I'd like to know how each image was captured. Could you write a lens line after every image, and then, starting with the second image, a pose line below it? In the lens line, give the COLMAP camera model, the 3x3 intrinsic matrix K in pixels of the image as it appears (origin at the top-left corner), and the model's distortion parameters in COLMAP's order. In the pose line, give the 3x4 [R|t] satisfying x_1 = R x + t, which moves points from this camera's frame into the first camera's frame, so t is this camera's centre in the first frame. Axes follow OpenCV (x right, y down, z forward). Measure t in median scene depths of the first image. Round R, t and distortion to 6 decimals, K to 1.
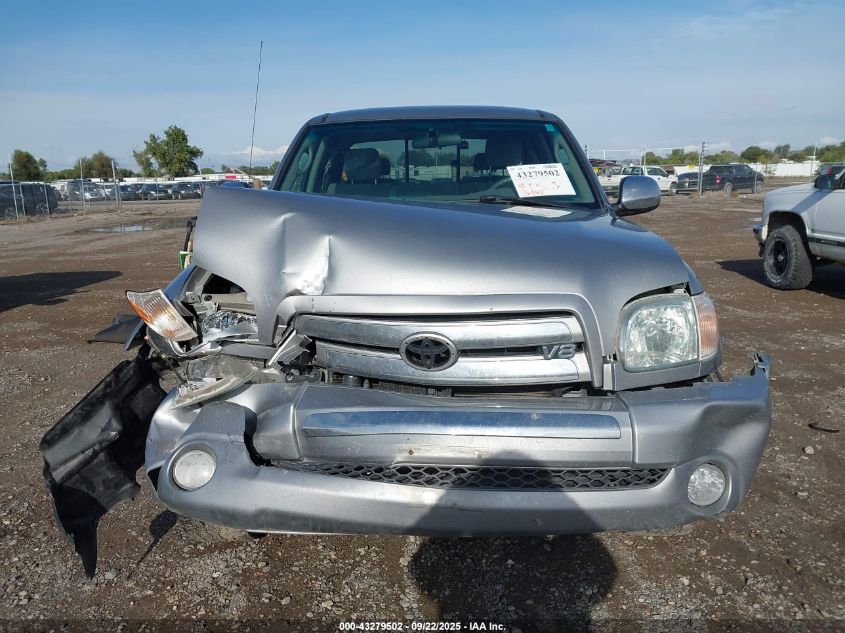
lens RADIAL K [[670.5, 0, 422.5], [0, 670.5, 316.5], [0, 0, 1]] dist [0.035539, -0.015631]
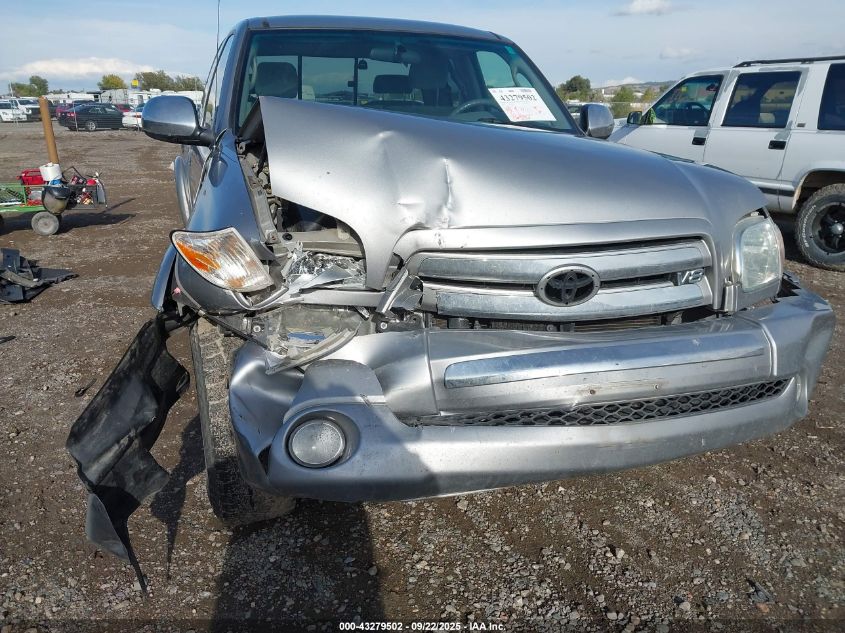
lens RADIAL K [[670.5, 0, 422.5], [0, 670.5, 316.5], [0, 0, 1]] dist [0.035539, -0.015631]
pose [[0.936316, -0.076438, 0.342738, -0.460695], [0.043331, 0.993712, 0.103243, -0.008914], [-0.348474, -0.081817, 0.933741, 0.173712]]
